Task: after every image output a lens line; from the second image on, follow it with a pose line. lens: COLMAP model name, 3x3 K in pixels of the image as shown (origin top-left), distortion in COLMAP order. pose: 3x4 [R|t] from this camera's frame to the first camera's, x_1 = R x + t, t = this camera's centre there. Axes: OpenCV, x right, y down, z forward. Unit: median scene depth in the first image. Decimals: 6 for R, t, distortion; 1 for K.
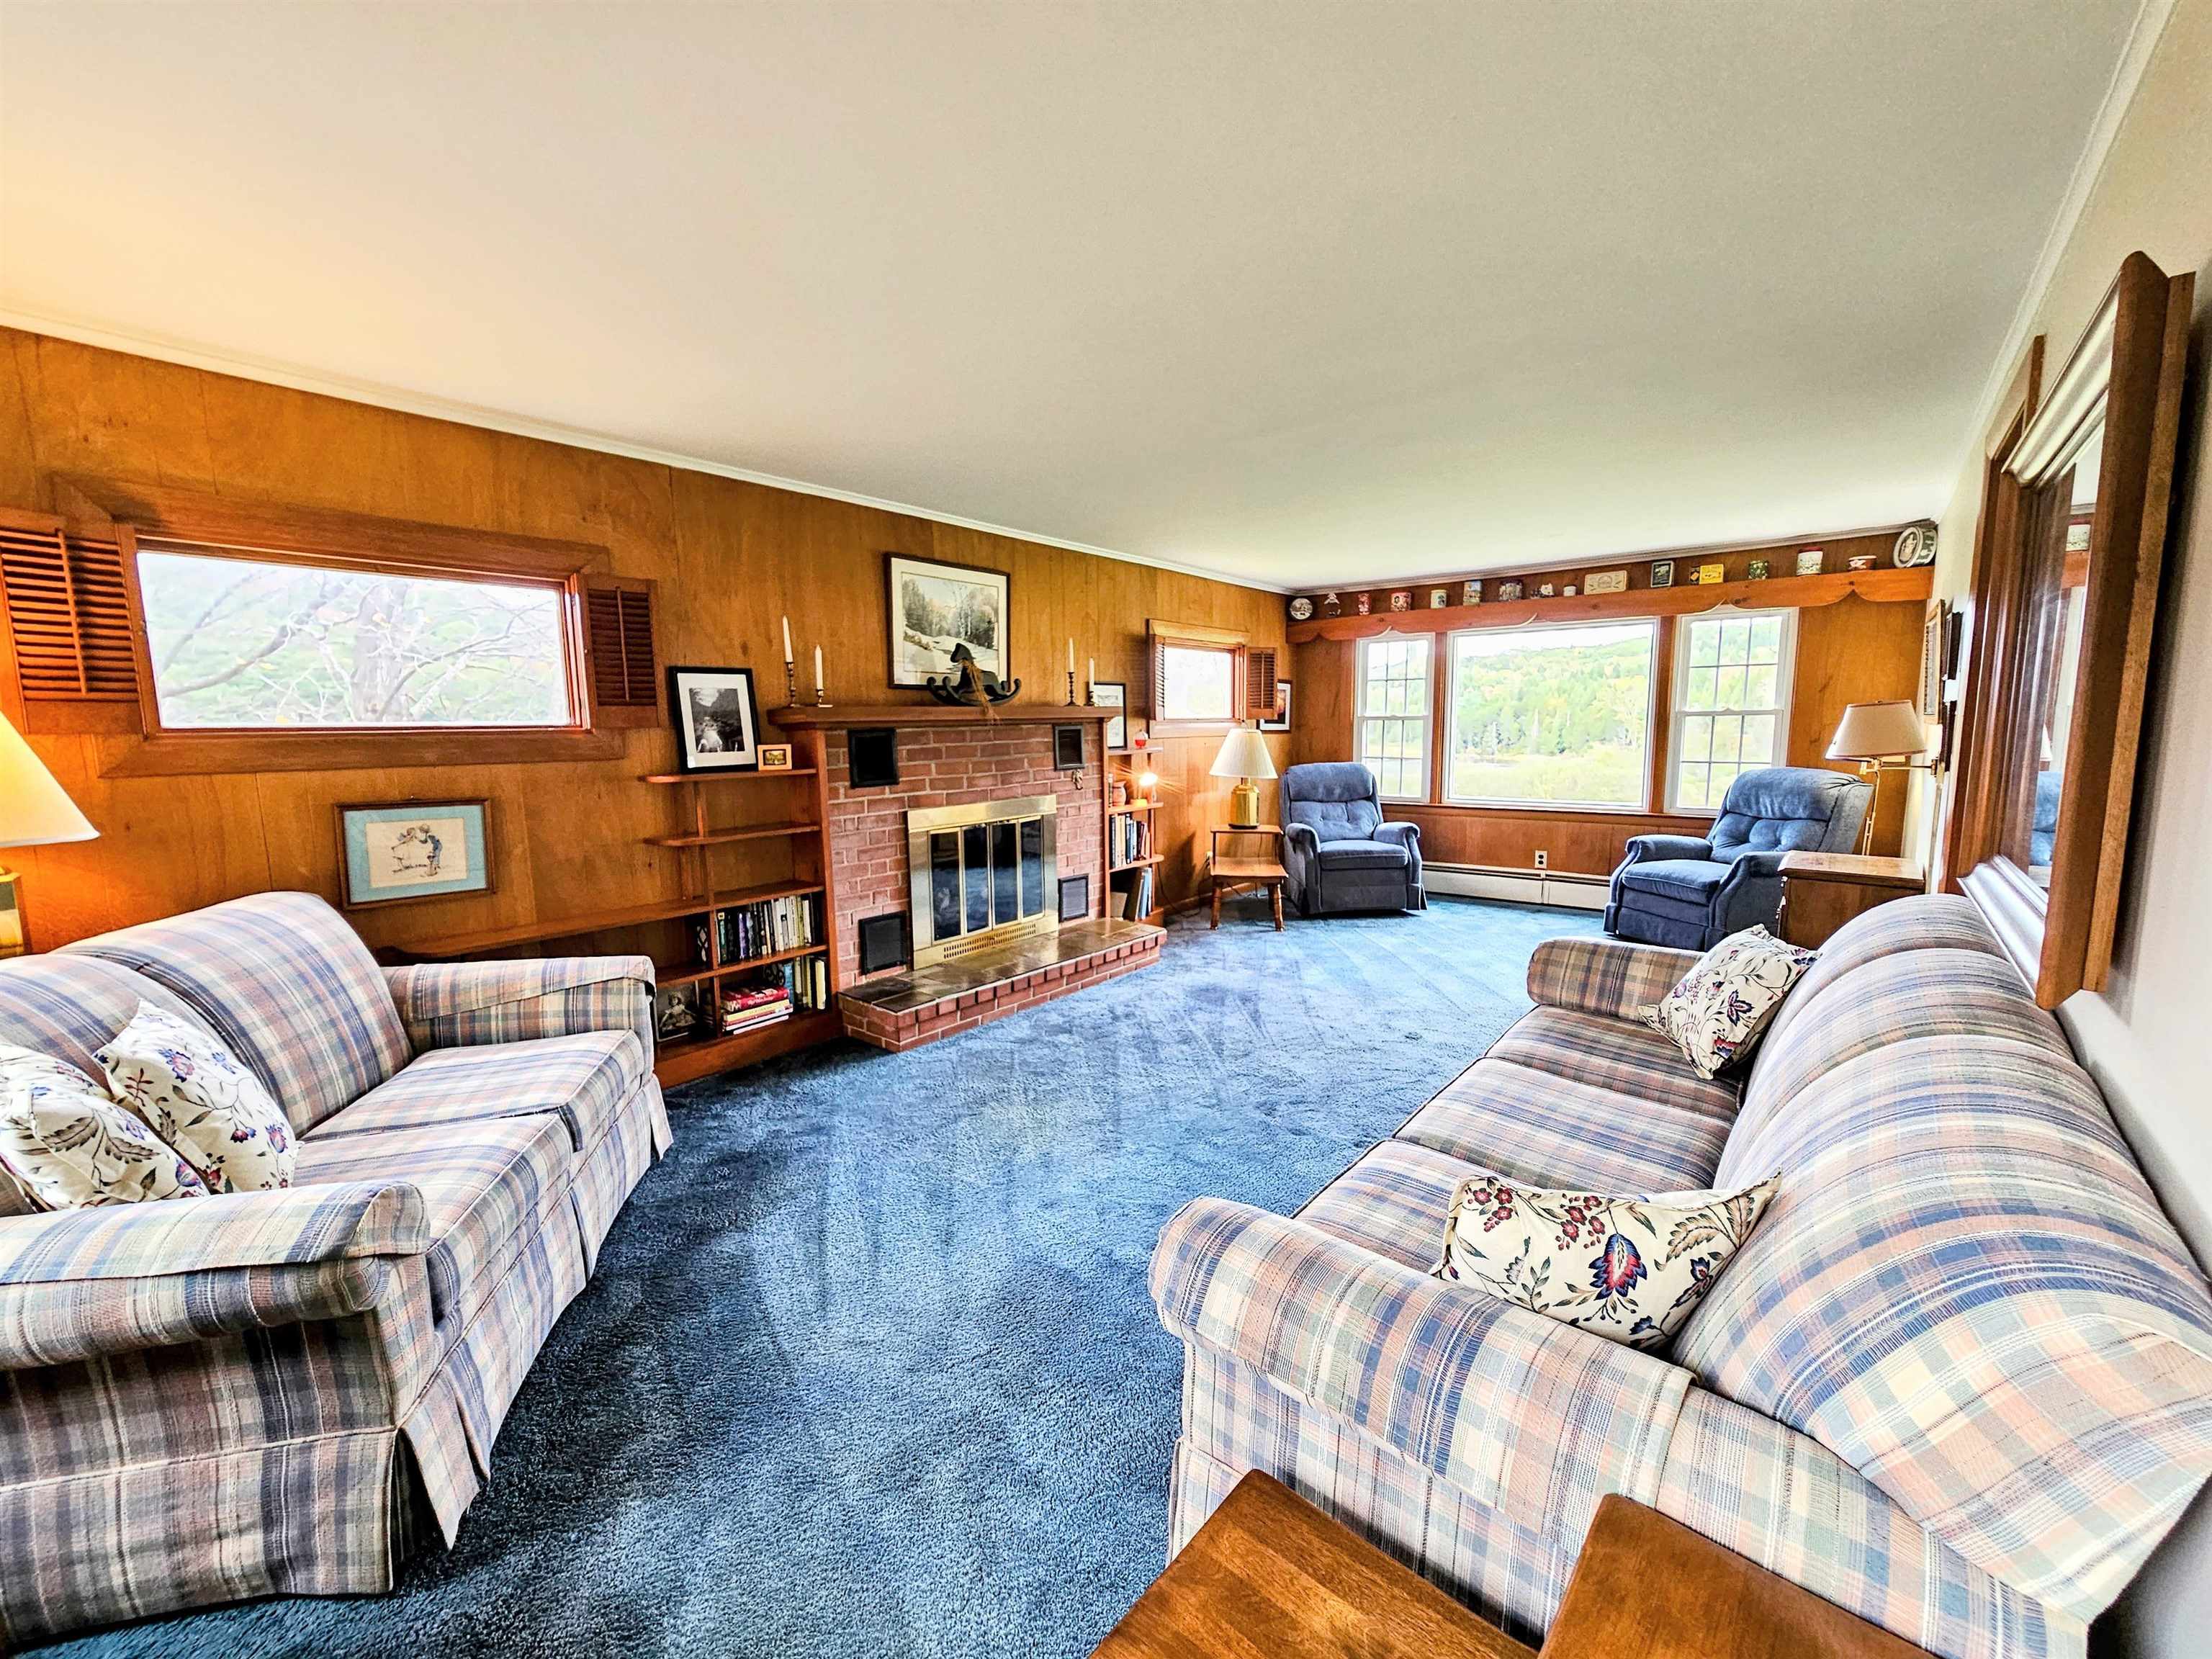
lens RADIAL K [[895.6, 0, 1101.2], [0, 895.6, 833.9], [0, 0, 1]] dist [0.001665, 0.000607]
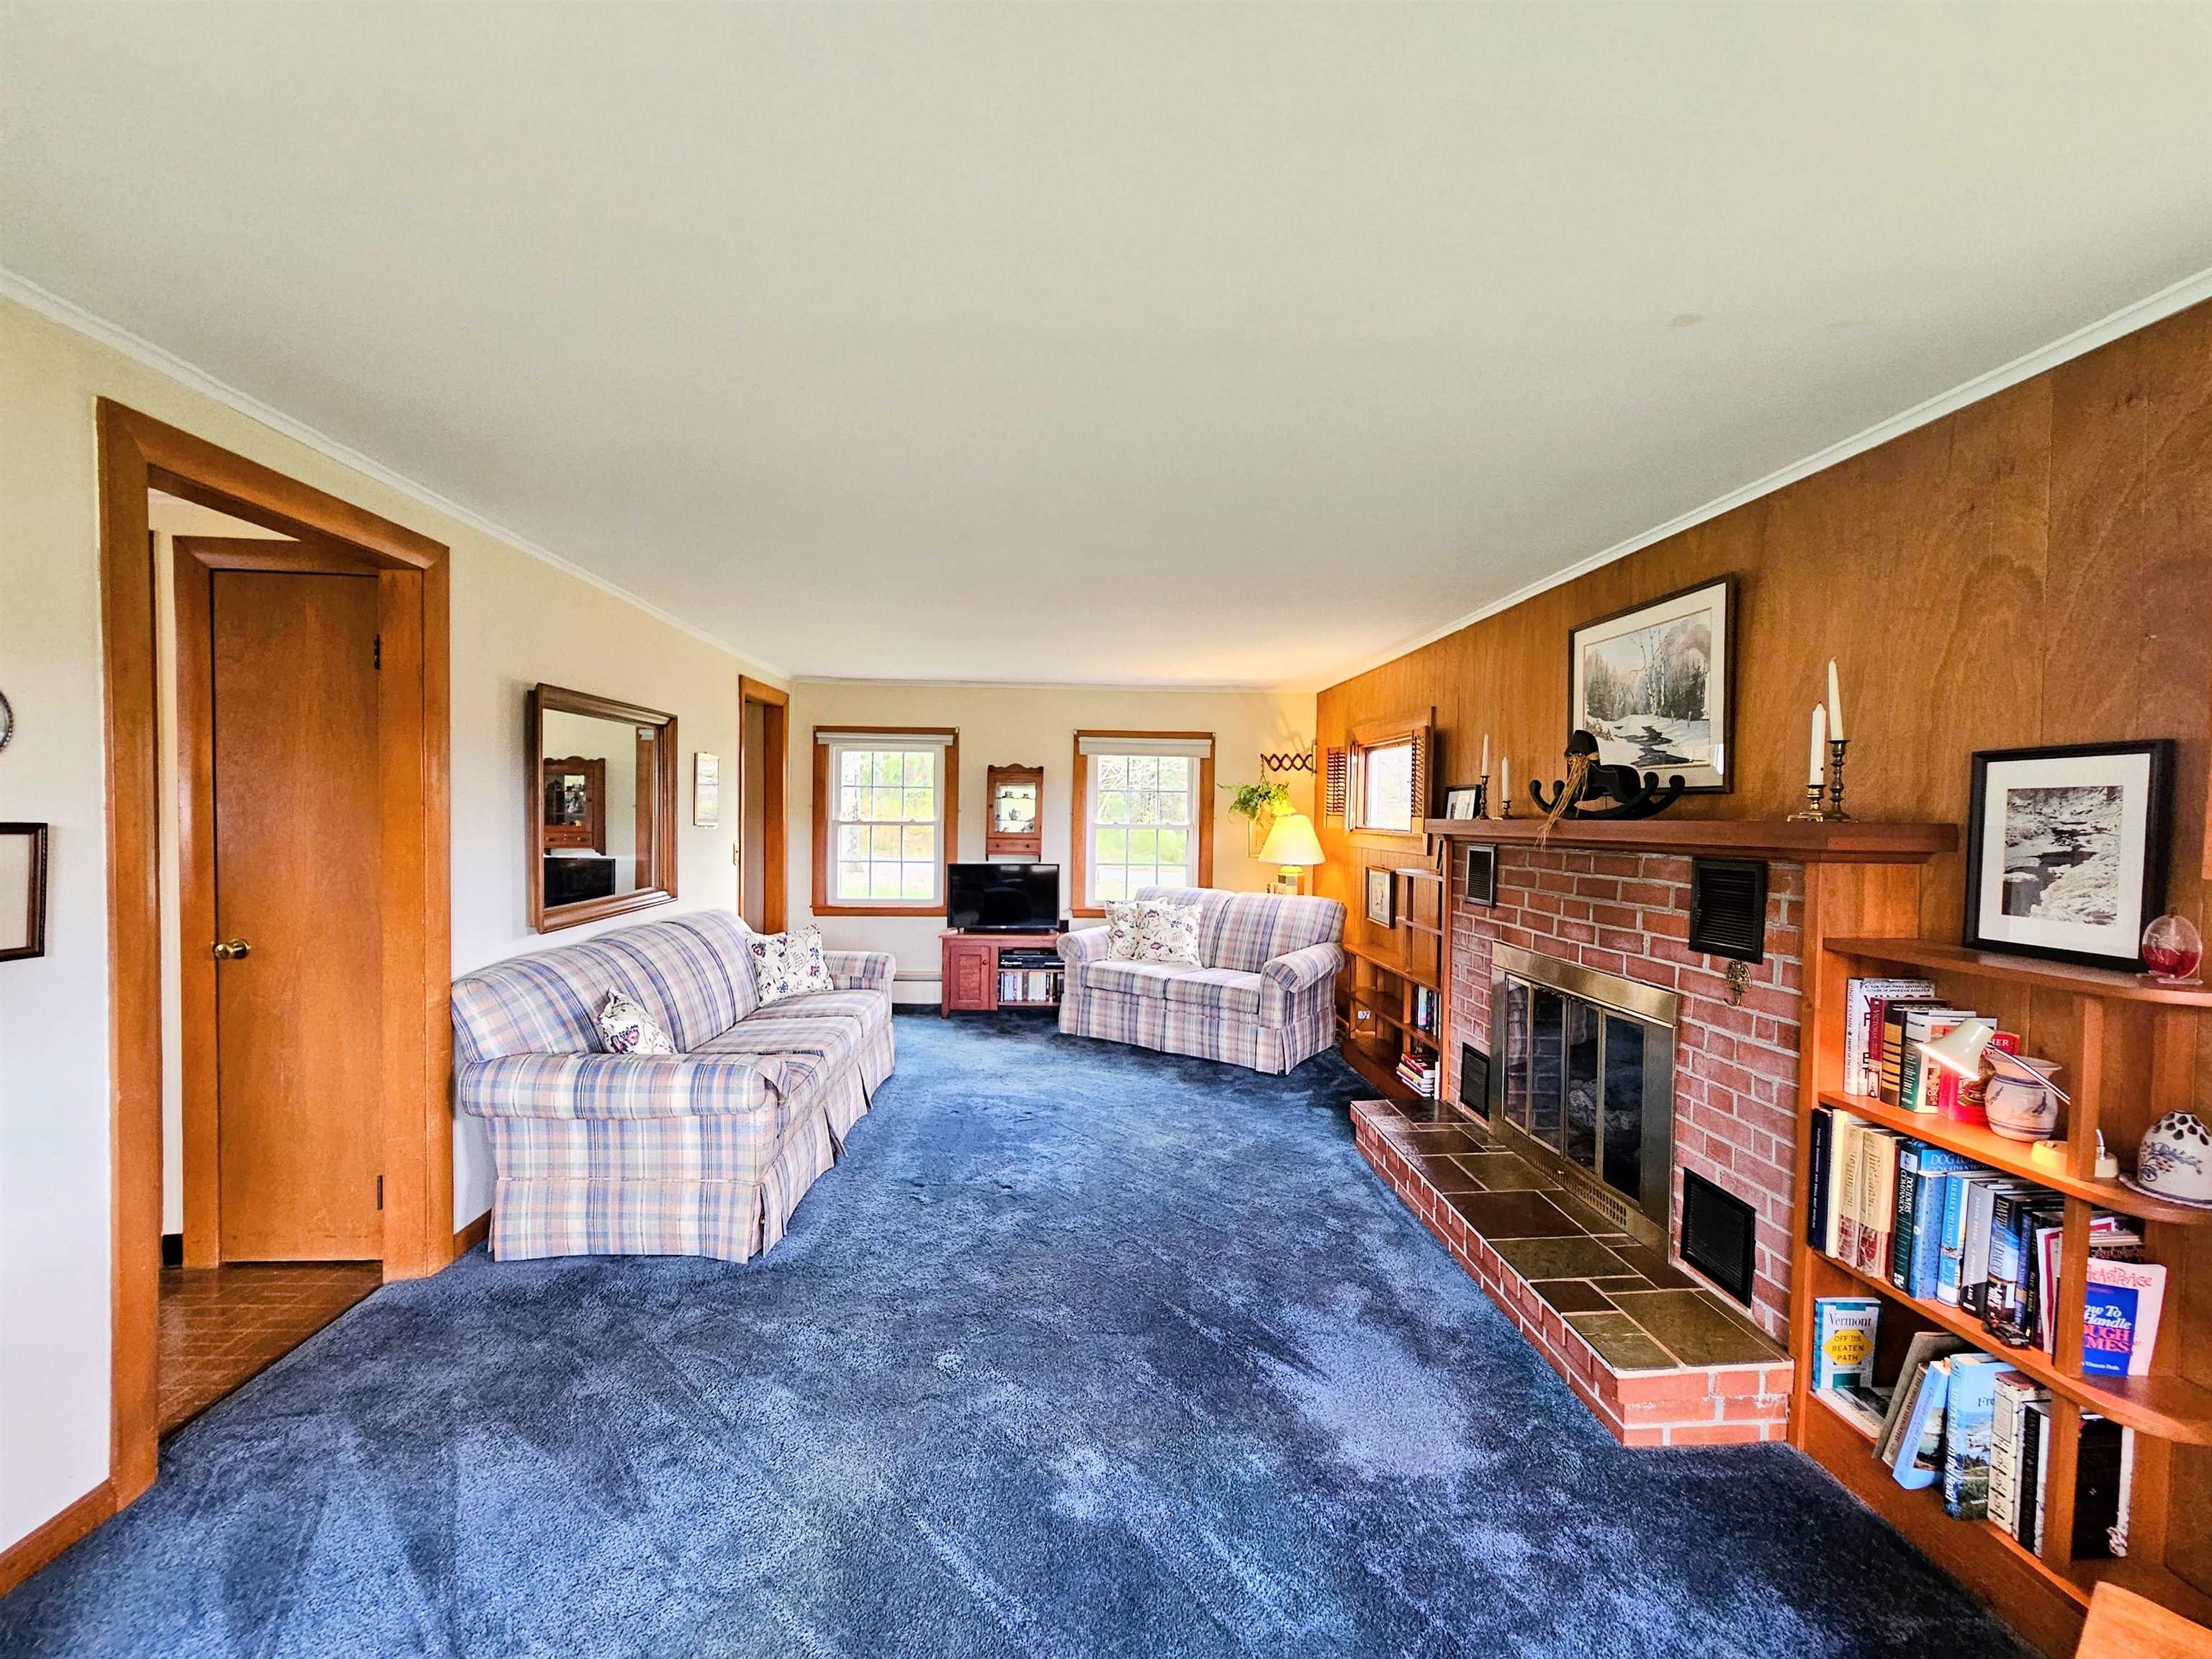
lens RADIAL K [[907.7, 0, 1106.0], [0, 907.7, 829.5], [0, 0, 1]] dist [-0.007242, -0.000180]
pose [[-0.722986, 0.020581, -0.690556, 0.556867], [-0.087079, 0.988870, 0.120641, -0.176297], [0.685353, 0.147355, -0.713147, 1.176455]]
